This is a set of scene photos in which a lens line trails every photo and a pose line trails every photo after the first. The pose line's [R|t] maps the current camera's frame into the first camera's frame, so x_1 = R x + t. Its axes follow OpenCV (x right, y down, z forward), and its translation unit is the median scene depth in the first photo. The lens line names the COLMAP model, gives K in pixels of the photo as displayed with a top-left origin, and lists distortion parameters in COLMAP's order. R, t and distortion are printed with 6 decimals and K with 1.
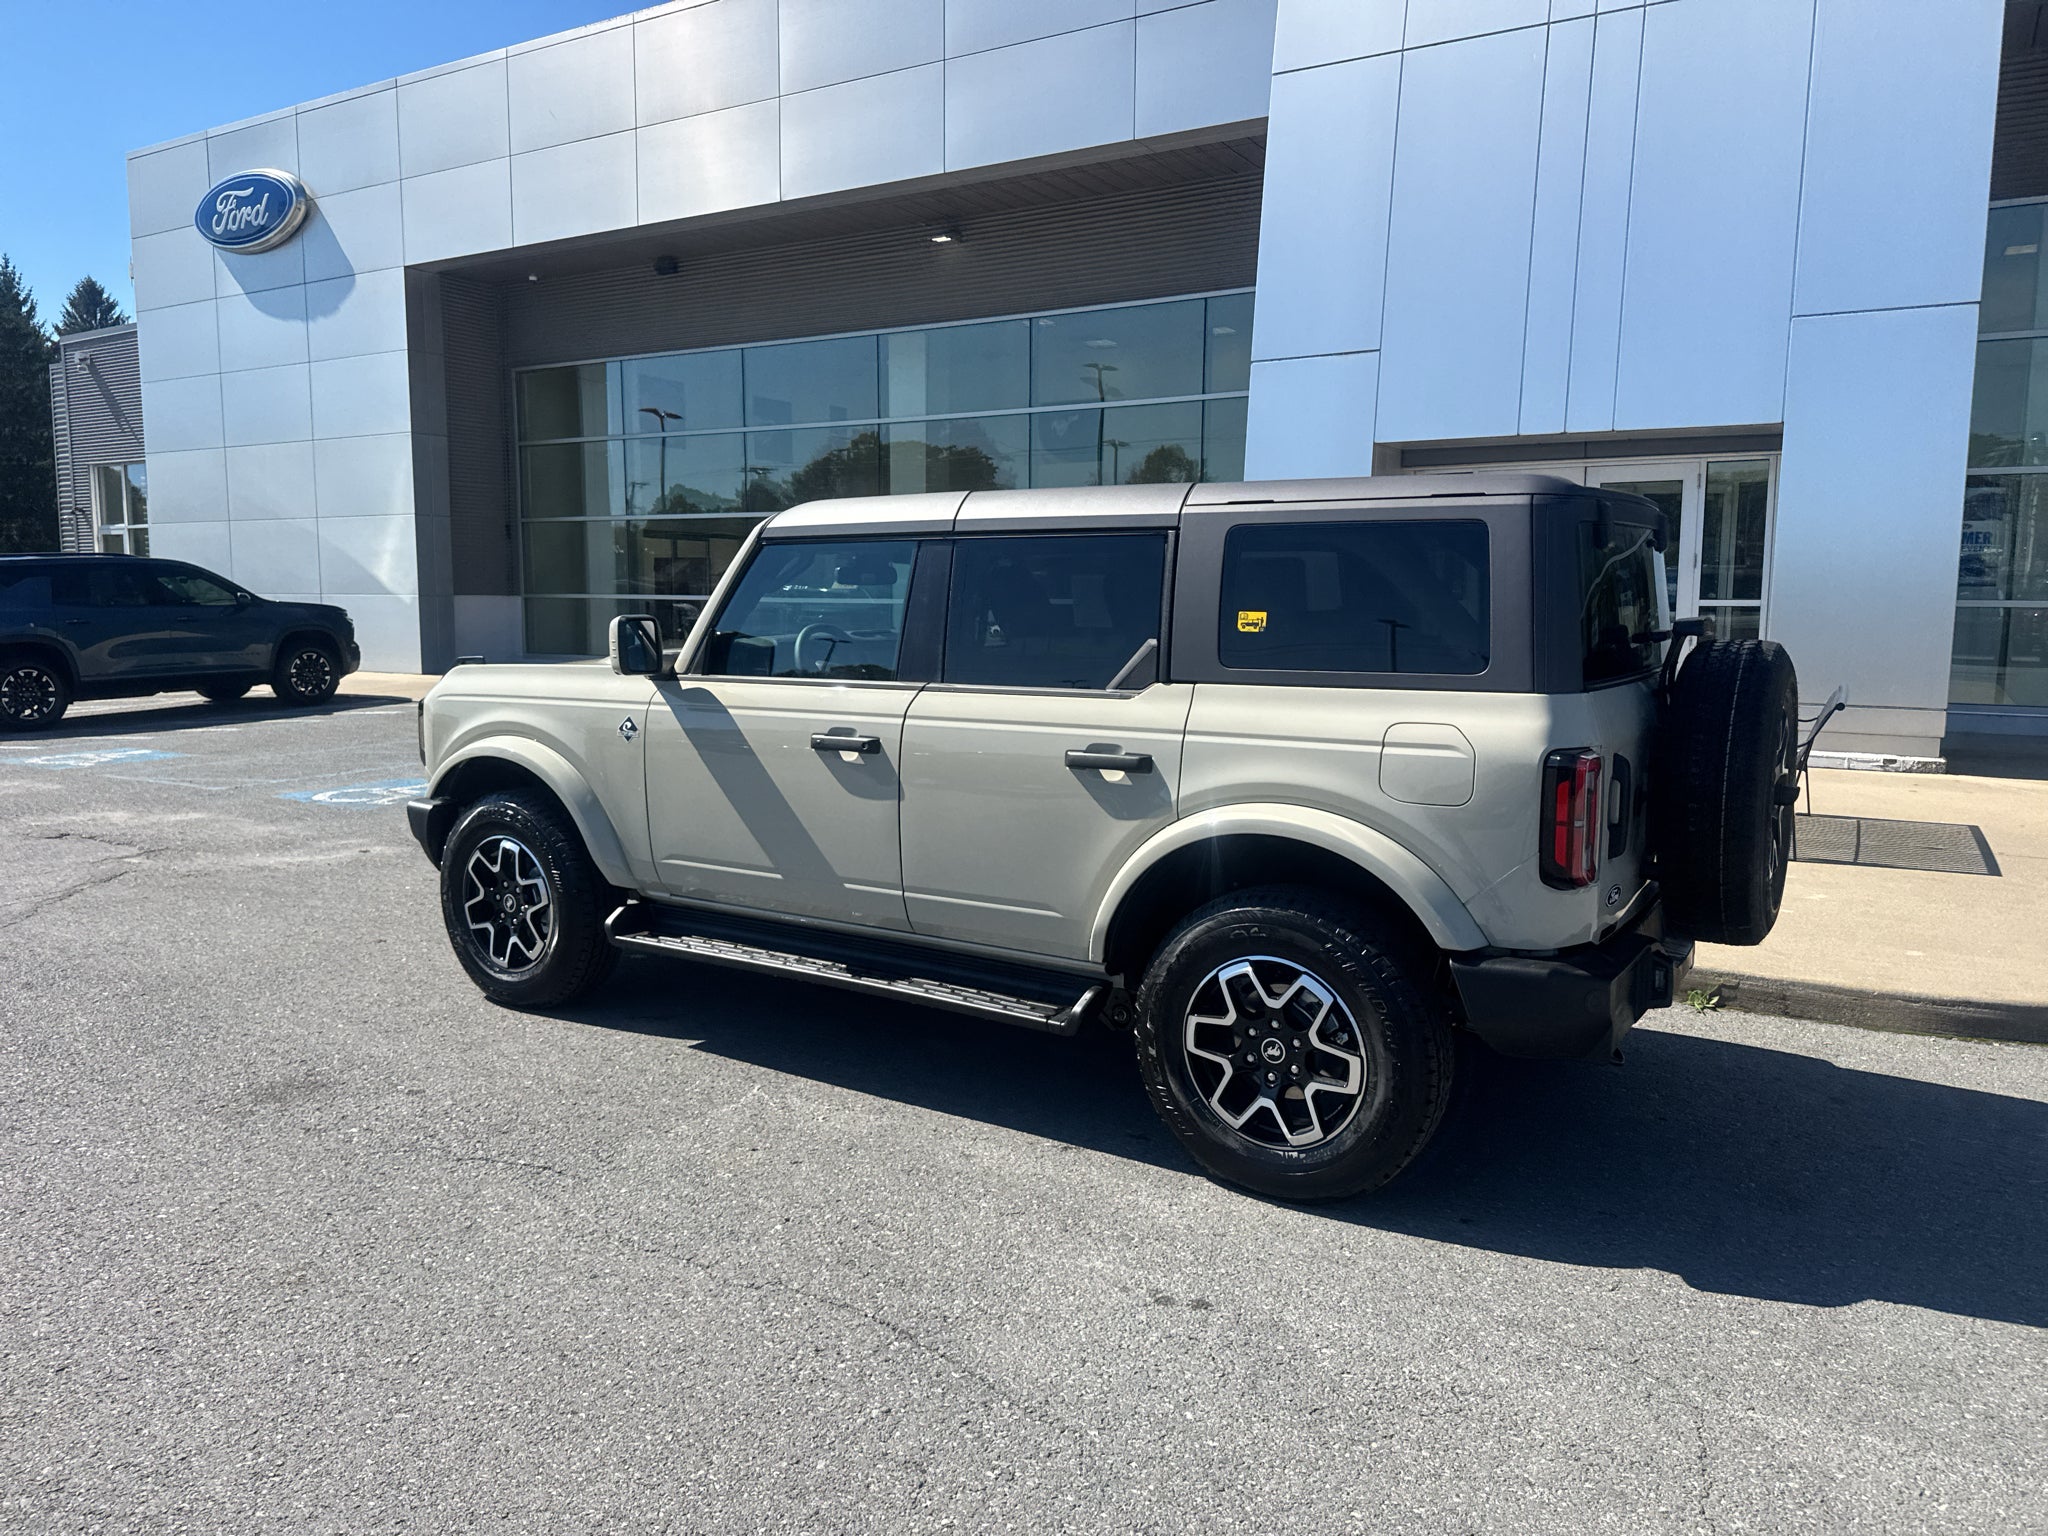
lens RADIAL K [[1435.4, 0, 1032.2], [0, 1435.4, 751.3], [0, 0, 1]] dist [0.053357, -0.072317]
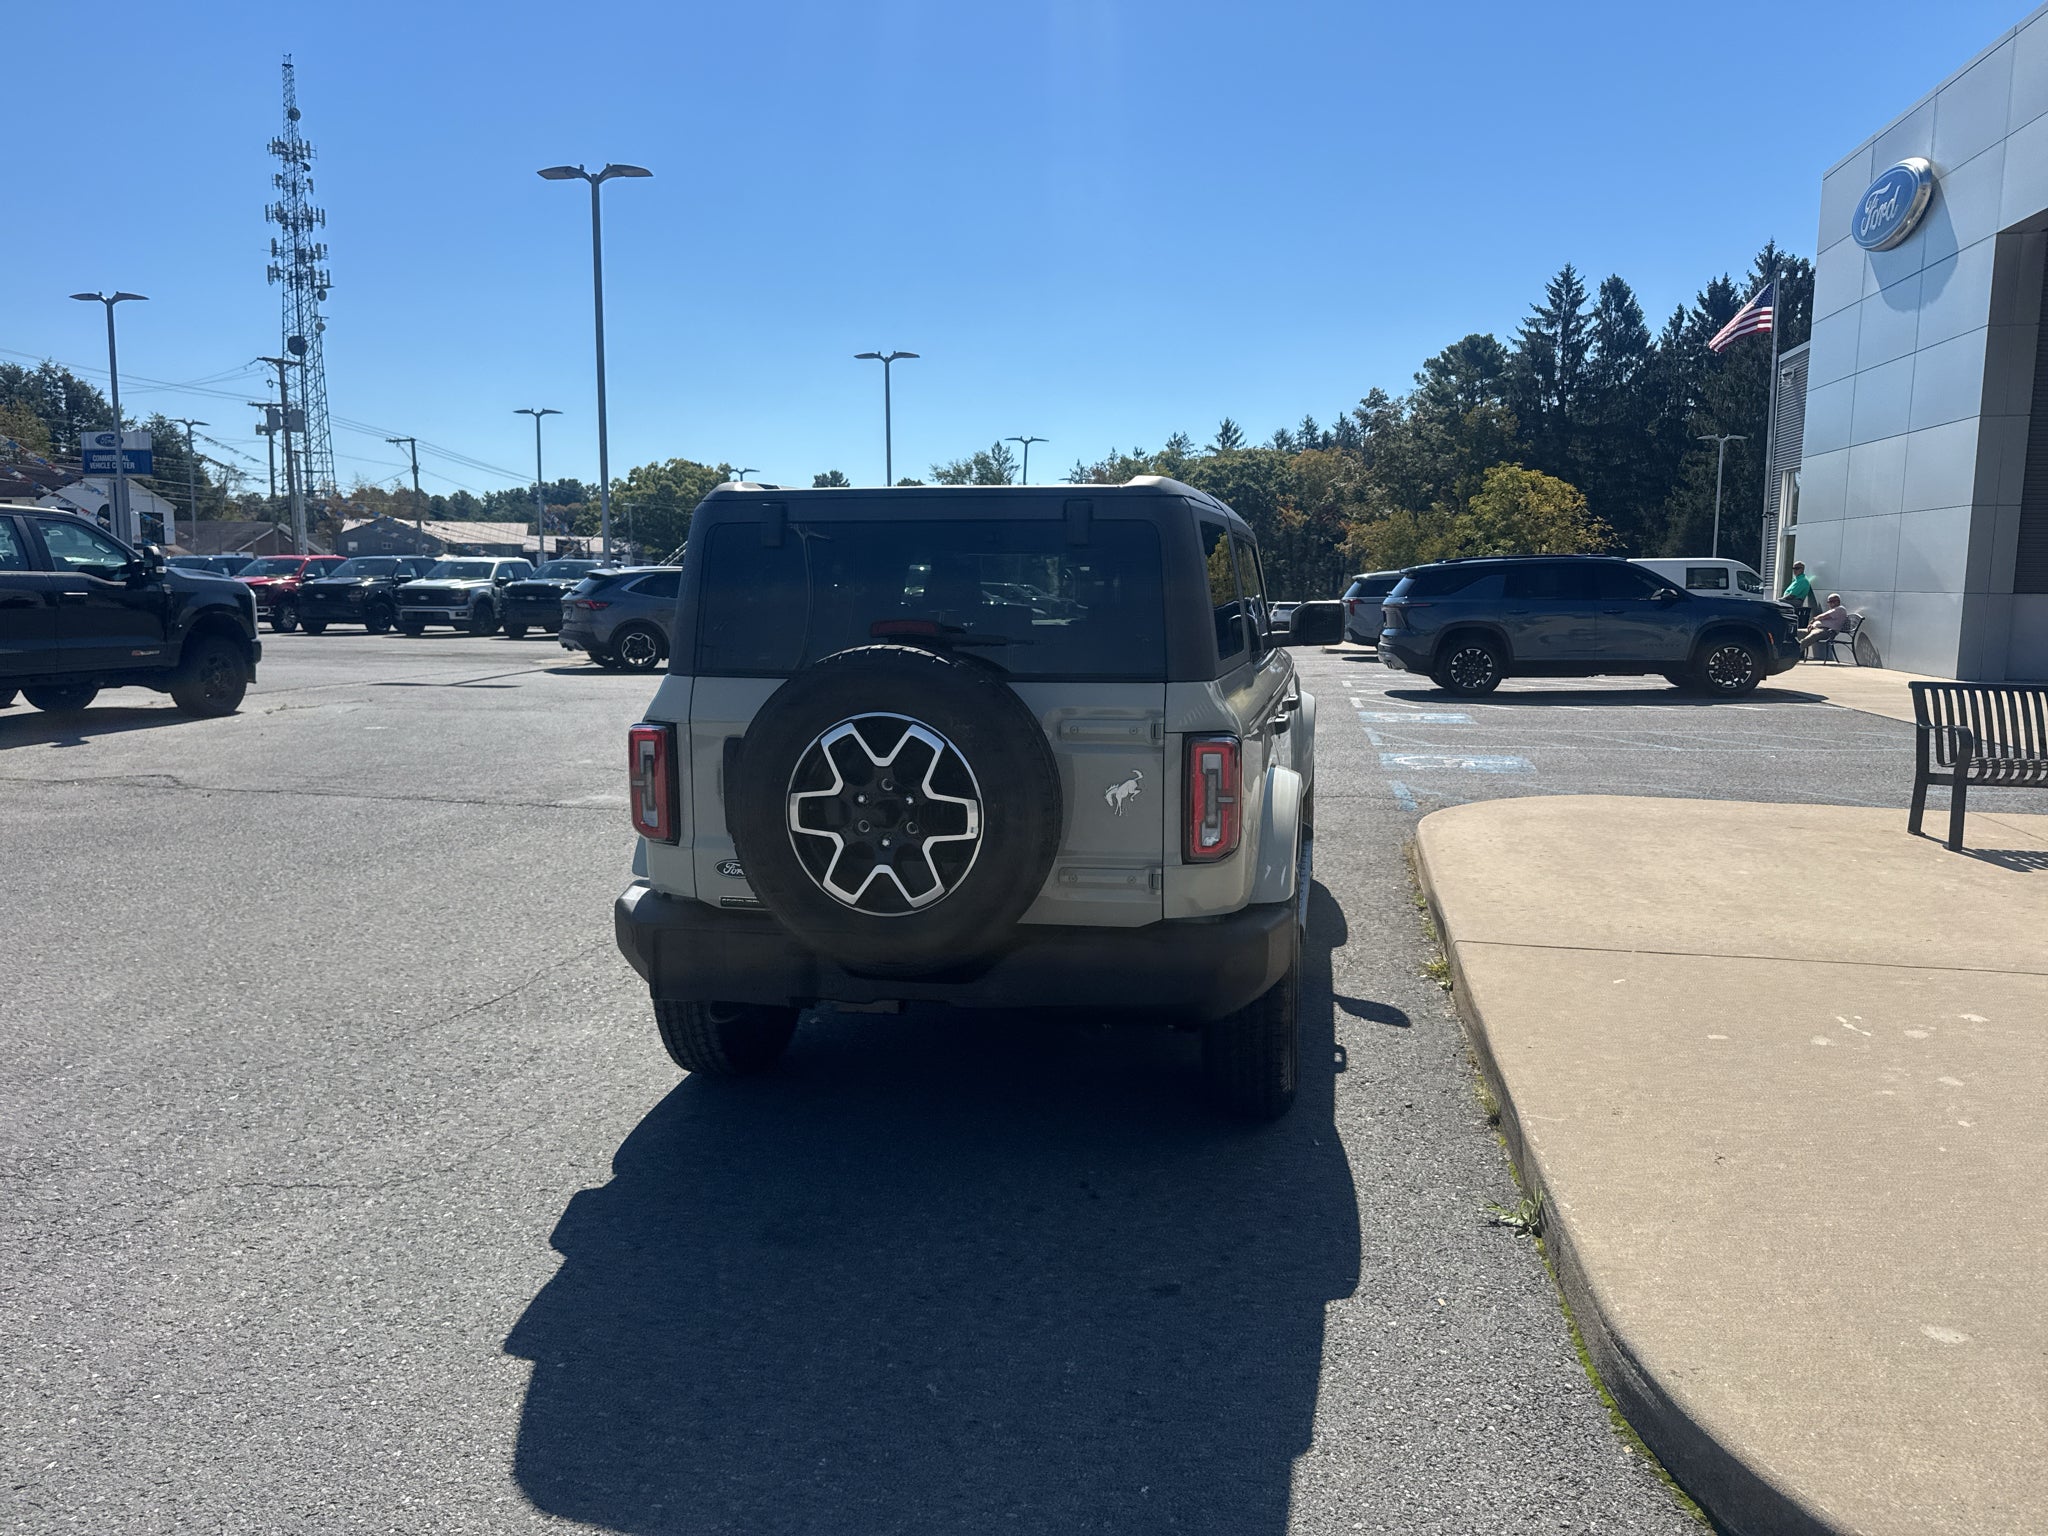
lens RADIAL K [[1429.1, 0, 1031.6], [0, 1429.1, 761.6], [0, 0, 1]] dist [0.067666, -0.097508]
pose [[0.349536, 0.118700, -0.929373, 1.081561], [-0.110270, 0.990260, 0.085004, -0.070517], [0.930411, 0.072770, 0.359221, 0.603454]]
